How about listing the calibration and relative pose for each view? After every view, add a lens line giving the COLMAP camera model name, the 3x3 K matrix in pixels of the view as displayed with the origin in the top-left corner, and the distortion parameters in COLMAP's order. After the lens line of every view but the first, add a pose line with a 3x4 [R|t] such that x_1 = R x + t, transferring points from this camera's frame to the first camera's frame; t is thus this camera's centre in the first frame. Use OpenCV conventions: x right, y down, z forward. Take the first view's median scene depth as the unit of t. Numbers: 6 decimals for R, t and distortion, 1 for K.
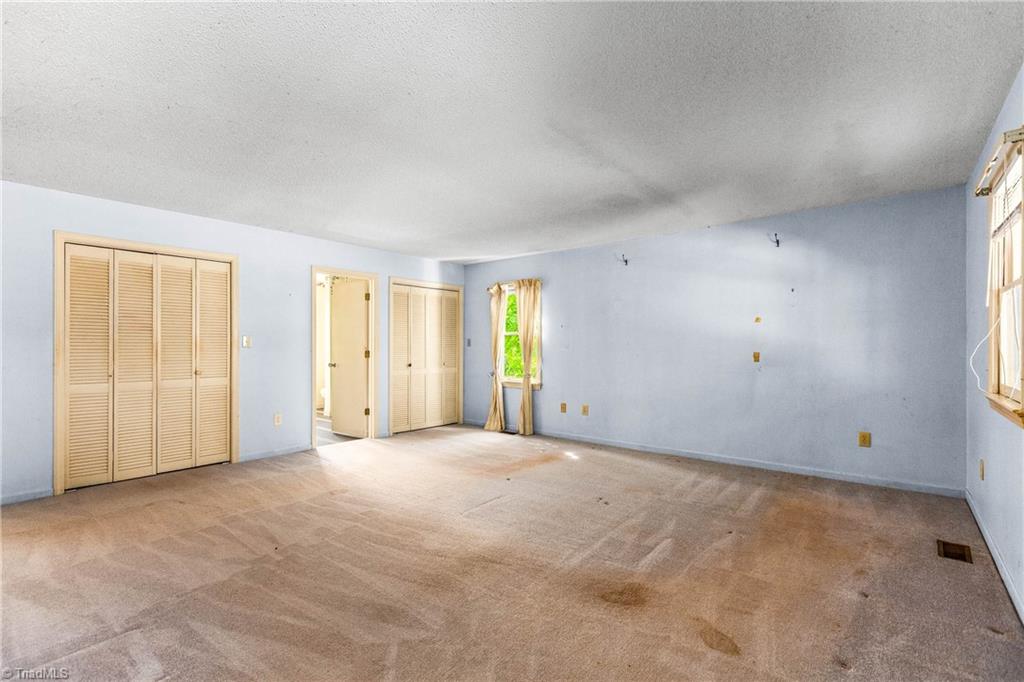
lens RADIAL K [[462.7, 0, 511.0], [0, 462.7, 348.4], [0, 0, 1]] dist [0.001420, -0.000016]
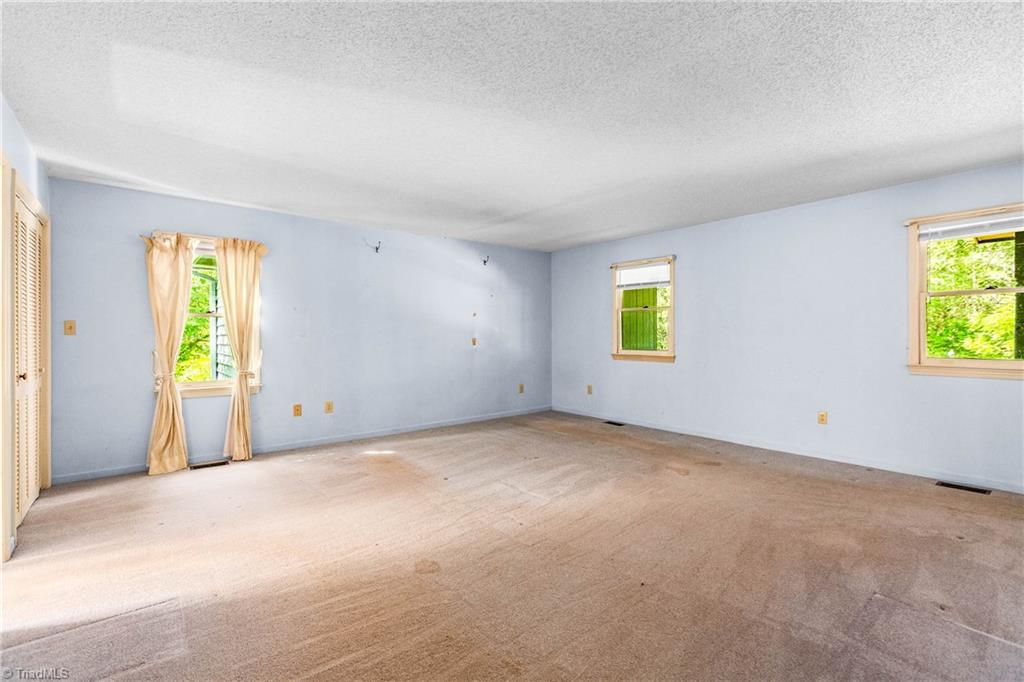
lens RADIAL K [[462.7, 0, 511.0], [0, 462.7, 348.4], [0, 0, 1]] dist [0.001420, -0.000016]
pose [[0.187488, -0.031943, 0.981747, -0.587613], [0.006298, 0.999490, 0.031318, -0.002693], [-0.982247, 0.000311, 0.187593, 0.464932]]
